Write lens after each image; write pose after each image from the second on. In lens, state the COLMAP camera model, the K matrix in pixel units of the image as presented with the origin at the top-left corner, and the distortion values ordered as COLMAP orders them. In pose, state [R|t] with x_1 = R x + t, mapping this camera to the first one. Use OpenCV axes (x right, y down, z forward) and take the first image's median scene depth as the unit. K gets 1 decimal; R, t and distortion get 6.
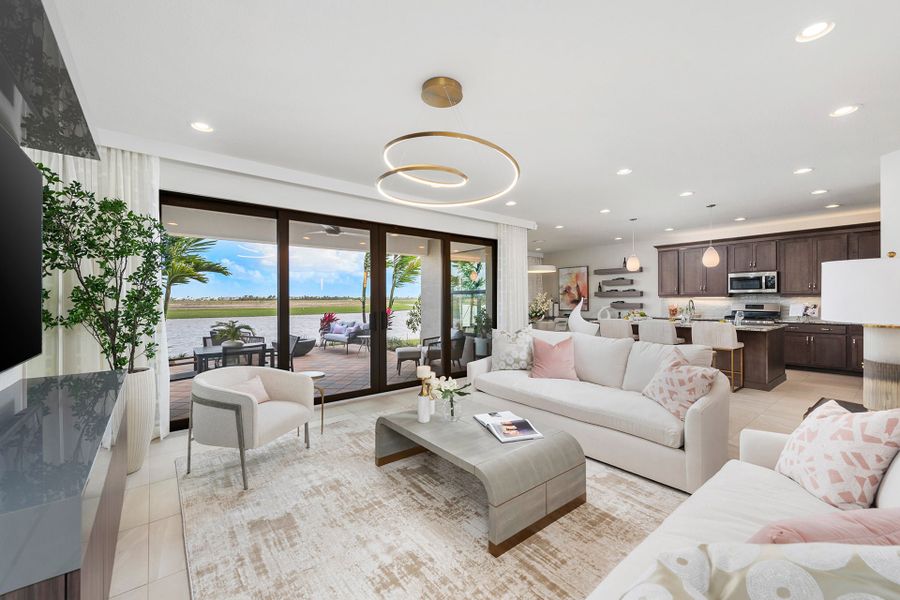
lens RADIAL K [[366.3, 0, 444.2], [0, 366.3, 297.5], [0, 0, 1]] dist [0.000404, 0.000553]
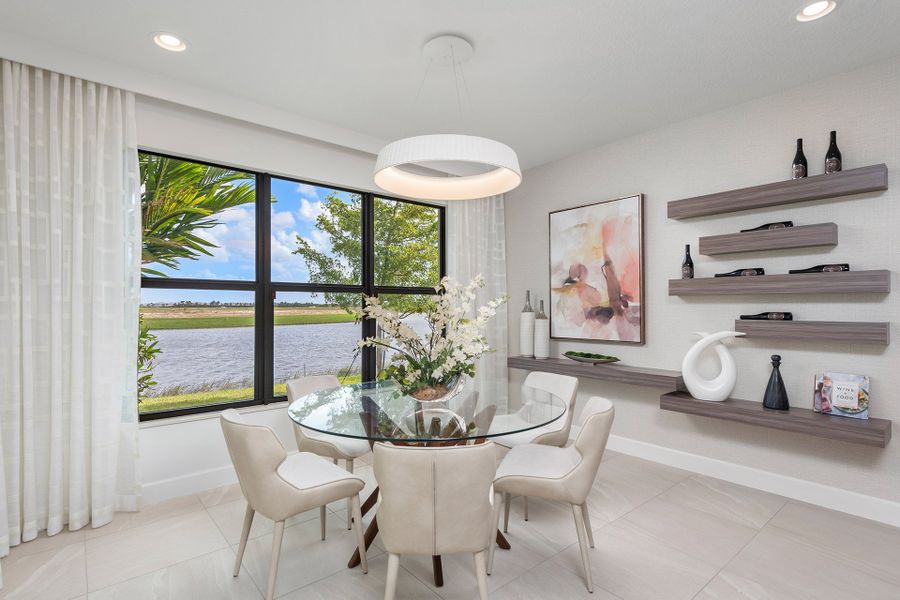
lens RADIAL K [[437.8, 0, 446.6], [0, 437.8, 302.5], [0, 0, 1]] dist [0.021553, -0.000257]
pose [[0.999710, 0.003569, 0.023817, 0.303290], [-0.003463, 0.999984, -0.004519, 0.005921], [-0.023832, 0.004435, 0.999706, 0.873547]]
